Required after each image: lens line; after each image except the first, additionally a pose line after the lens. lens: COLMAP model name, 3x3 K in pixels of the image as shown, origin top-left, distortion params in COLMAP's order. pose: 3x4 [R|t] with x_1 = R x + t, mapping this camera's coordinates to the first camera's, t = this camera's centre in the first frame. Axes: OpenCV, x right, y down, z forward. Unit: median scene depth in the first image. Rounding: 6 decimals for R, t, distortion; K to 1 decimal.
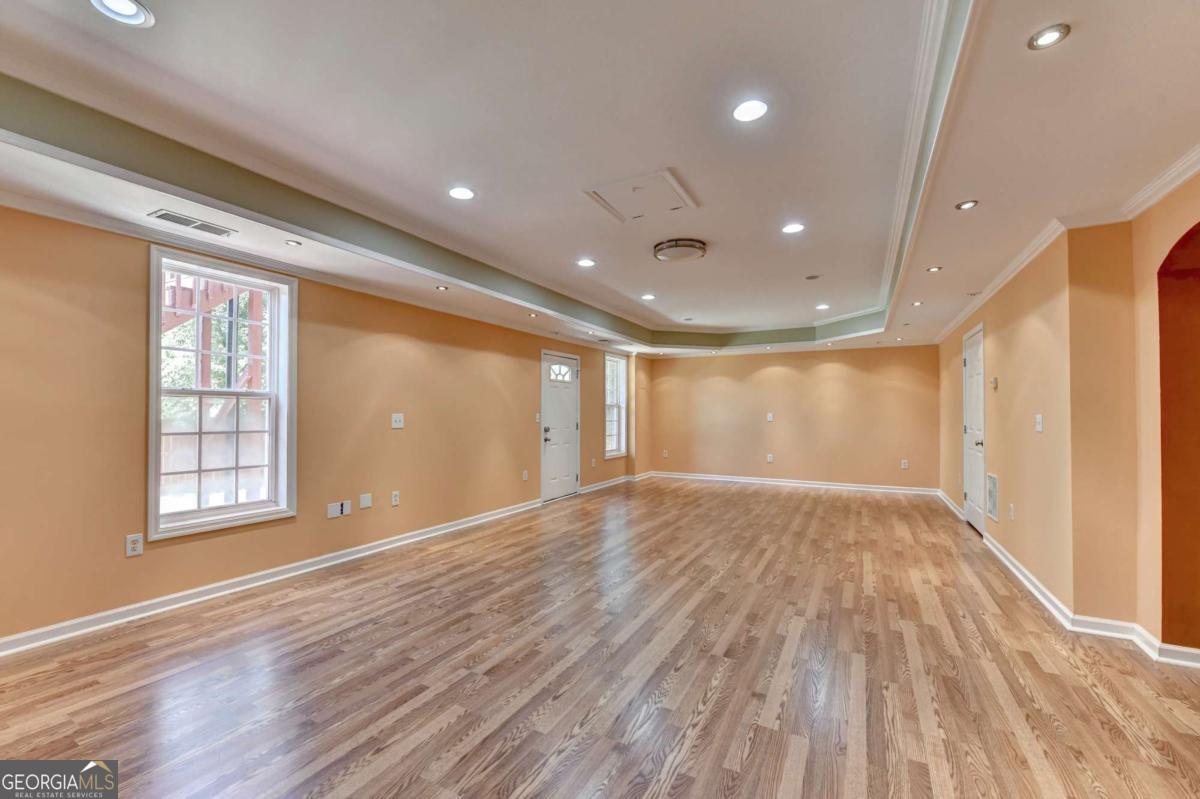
lens RADIAL K [[496.0, 0, 578.5], [0, 496.0, 403.5], [0, 0, 1]] dist [-0.017344, -0.000426]
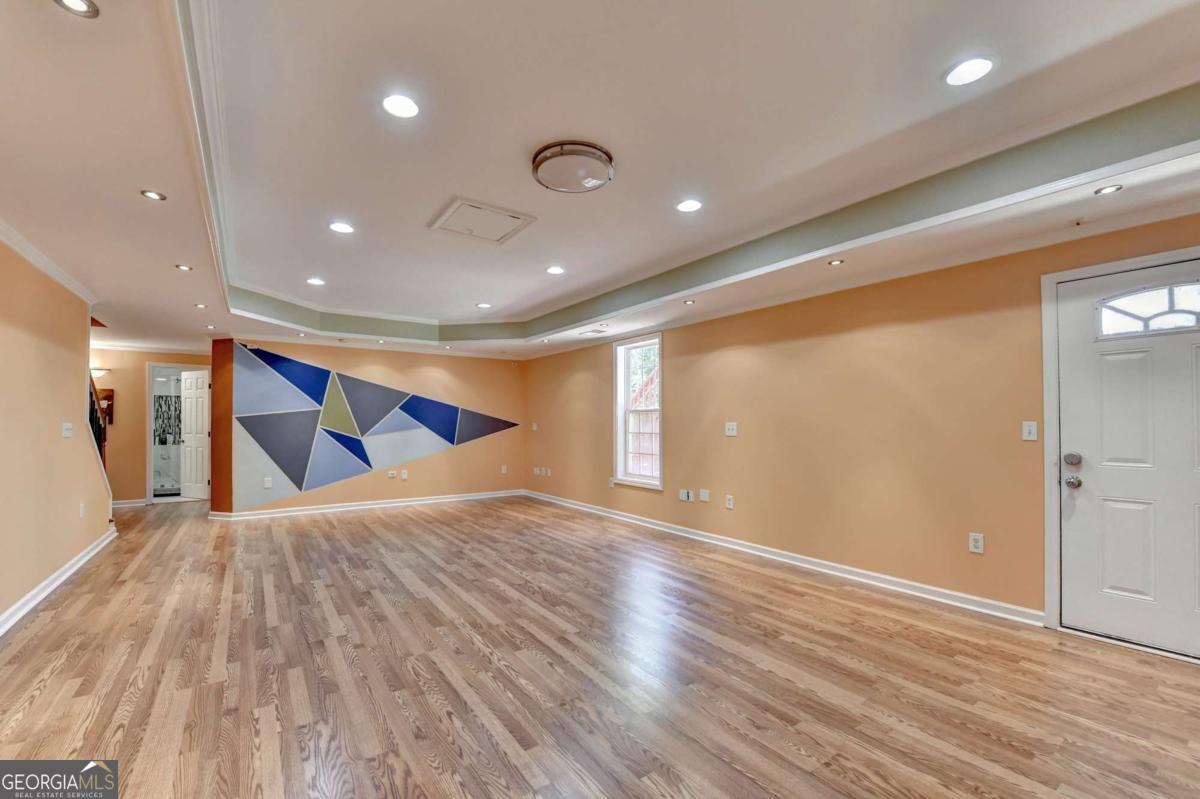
lens RADIAL K [[502.2, 0, 608.0], [0, 502.2, 414.6], [0, 0, 1]] dist [-0.017206, -0.000129]
pose [[-0.414638, -0.012293, -0.909903, 1.026194], [0.019740, 0.999552, -0.022499, 0.033374], [0.909772, -0.027291, -0.414209, 1.729478]]
